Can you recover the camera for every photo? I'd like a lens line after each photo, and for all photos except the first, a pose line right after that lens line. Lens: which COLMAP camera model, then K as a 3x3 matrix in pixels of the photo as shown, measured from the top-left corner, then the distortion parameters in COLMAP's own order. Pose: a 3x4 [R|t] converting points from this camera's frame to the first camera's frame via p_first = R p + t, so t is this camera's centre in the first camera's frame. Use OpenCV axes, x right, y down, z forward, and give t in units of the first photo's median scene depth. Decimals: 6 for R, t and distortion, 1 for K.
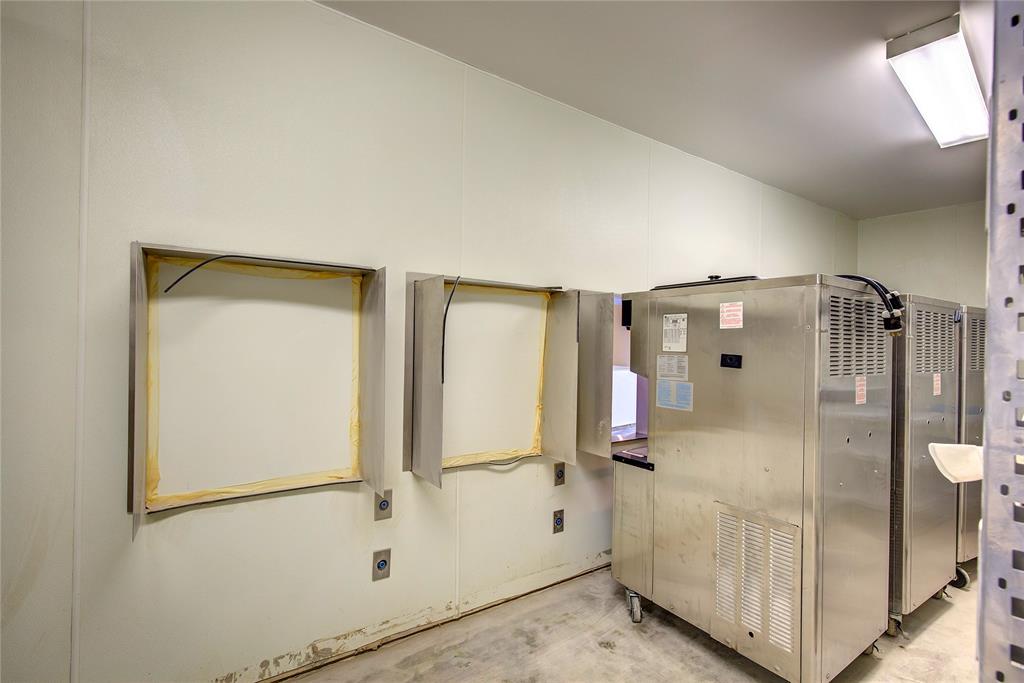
lens RADIAL K [[465.3, 0, 513.5], [0, 465.3, 343.1], [0, 0, 1]] dist [-0.000220, 0.000331]
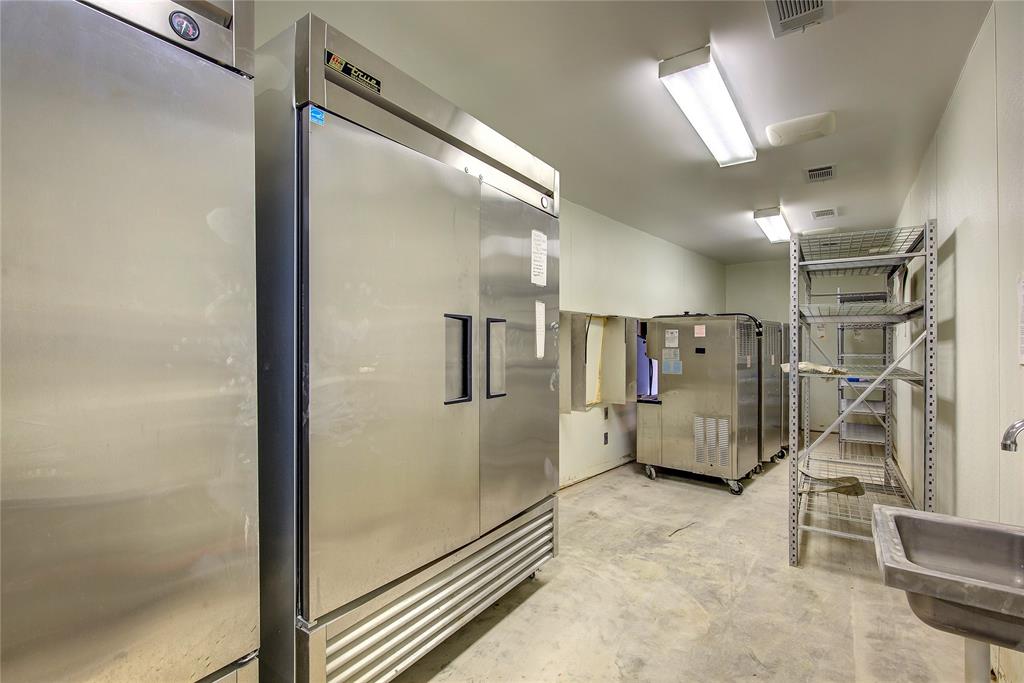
lens RADIAL K [[465.3, 0, 510.9], [0, 465.3, 339.9], [0, 0, 1]] dist [-0.000220, 0.000331]
pose [[0.968858, -0.011303, 0.247359, -0.891410], [0.012336, 0.999920, -0.002626, -0.018296], [-0.247310, 0.005595, 0.968920, -0.883311]]
